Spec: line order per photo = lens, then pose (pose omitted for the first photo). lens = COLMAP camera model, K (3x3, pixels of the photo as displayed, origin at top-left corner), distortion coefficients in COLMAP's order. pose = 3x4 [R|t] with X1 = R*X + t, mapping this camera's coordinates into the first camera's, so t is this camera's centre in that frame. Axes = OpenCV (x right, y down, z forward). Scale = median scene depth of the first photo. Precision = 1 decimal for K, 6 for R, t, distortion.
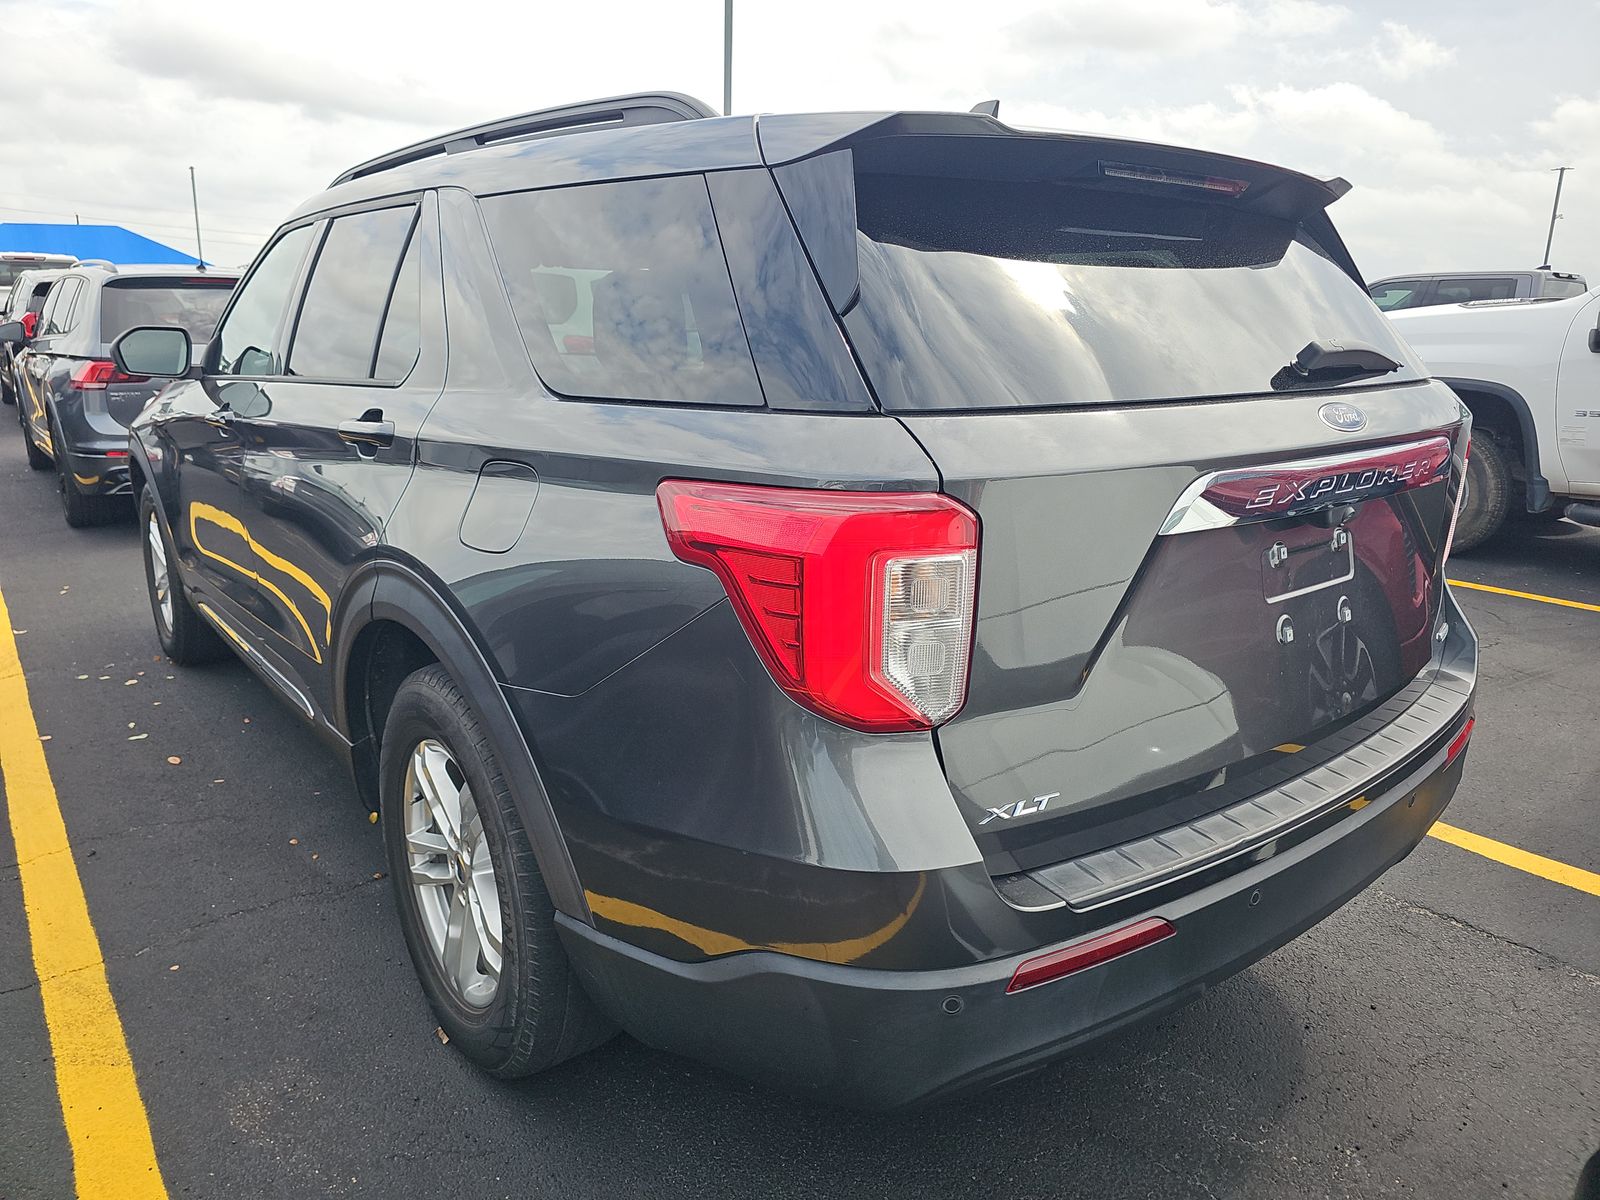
lens RADIAL K [[1154.7, 0, 828.8], [0, 1154.7, 600.3], [0, 0, 1]] dist [0.044531, -0.063677]
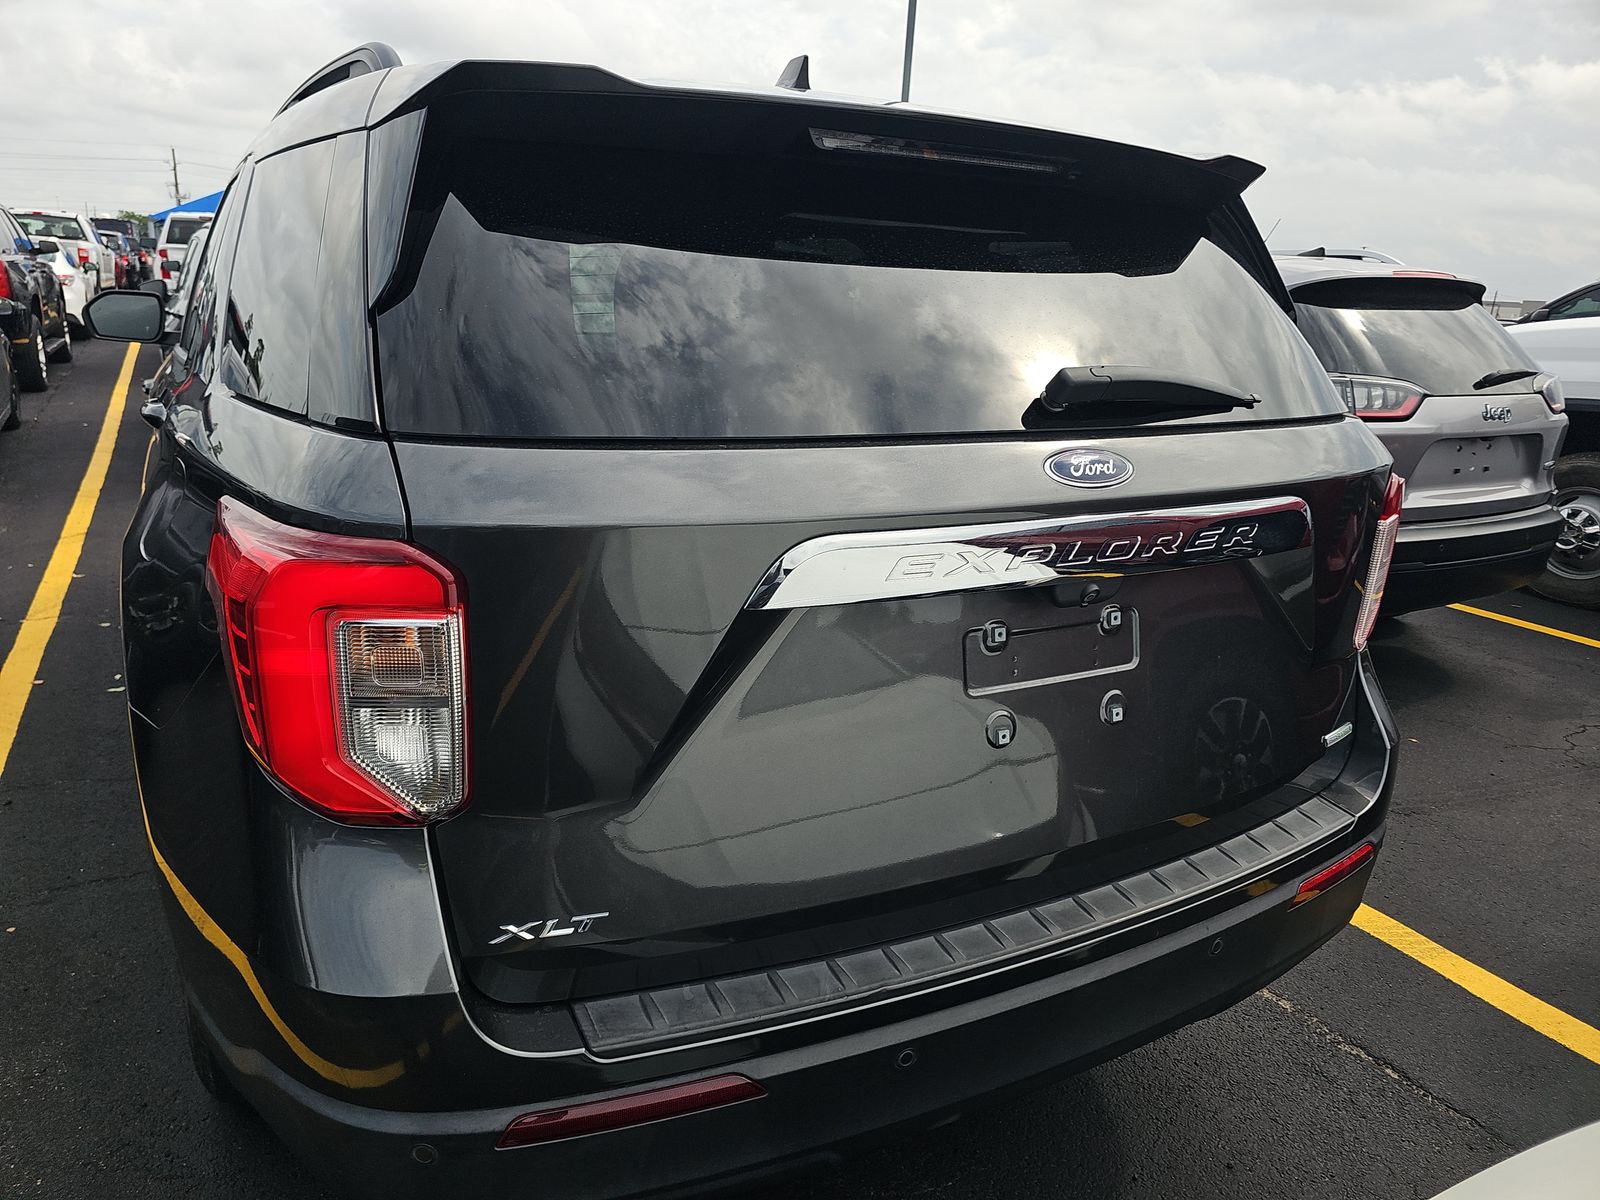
lens RADIAL K [[1053.1, 0, 882.2], [0, 1053.1, 617.7], [0, 0, 1]] dist [0.229905, -0.227159]
pose [[0.980167, 0.082541, -0.180163, 0.373148], [-0.074889, 0.995993, 0.048881, -0.068019], [0.183476, -0.034419, 0.982421, 0.212061]]
